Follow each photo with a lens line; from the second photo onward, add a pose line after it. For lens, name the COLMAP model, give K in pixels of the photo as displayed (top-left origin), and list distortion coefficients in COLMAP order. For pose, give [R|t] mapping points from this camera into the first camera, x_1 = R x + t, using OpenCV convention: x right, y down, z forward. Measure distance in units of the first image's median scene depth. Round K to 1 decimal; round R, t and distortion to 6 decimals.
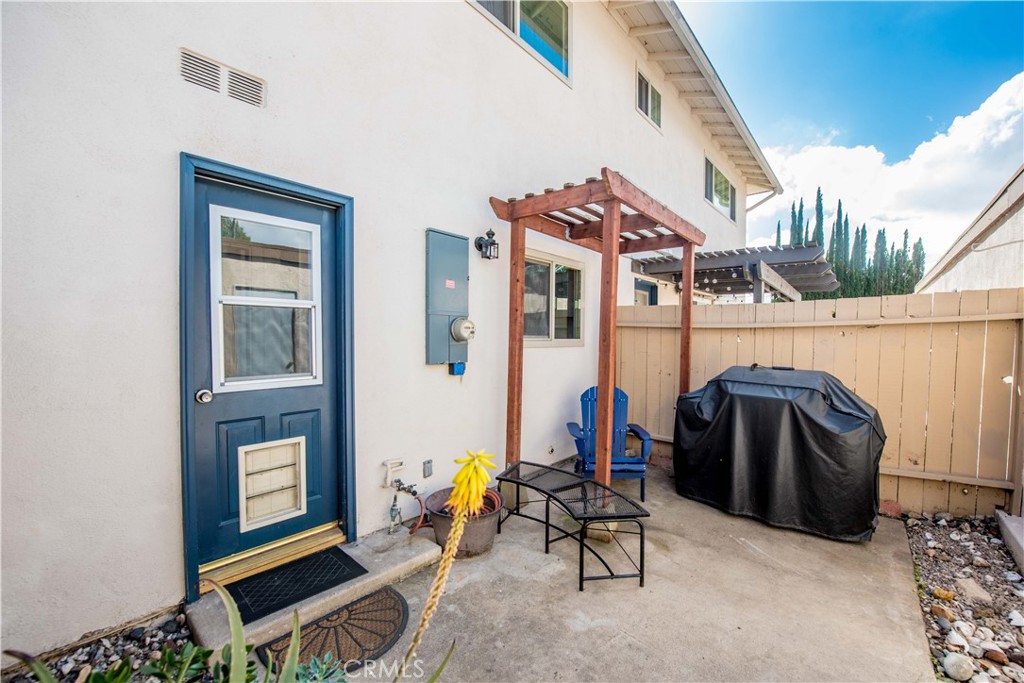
lens RADIAL K [[411.3, 0, 514.0], [0, 411.3, 337.8], [0, 0, 1]] dist [-0.018925, -0.000017]
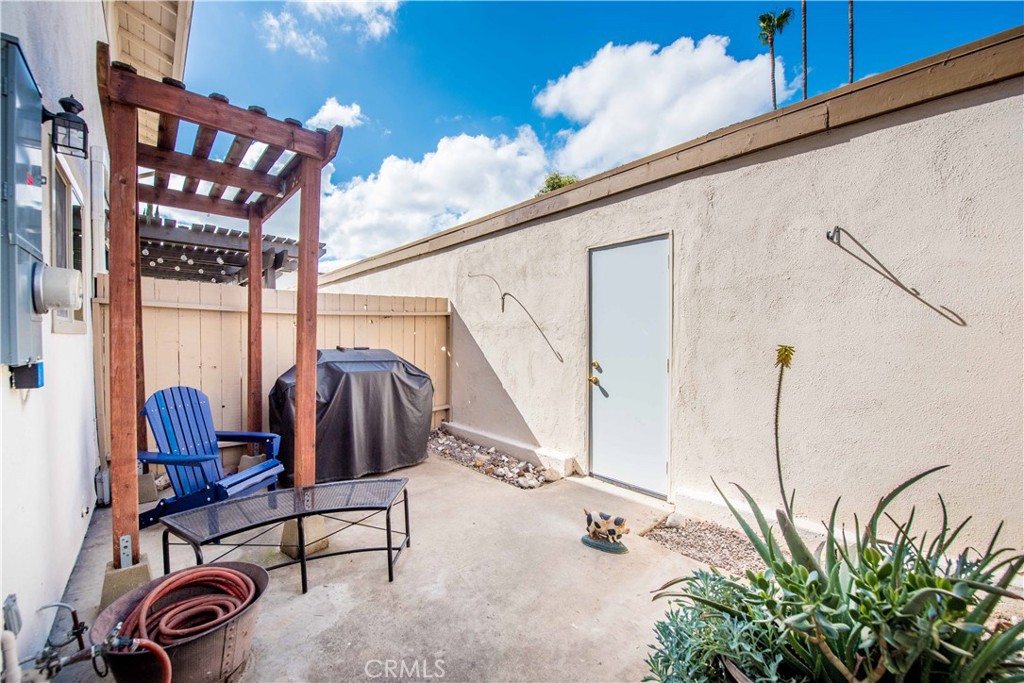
lens RADIAL K [[411.3, 0, 514.0], [0, 411.3, 337.8], [0, 0, 1]] dist [-0.018925, -0.000017]
pose [[0.112875, -0.011663, 0.993541, -0.581135], [0.005079, 0.999925, 0.011161, 0.037767], [-0.993596, 0.003786, 0.112926, 0.482442]]
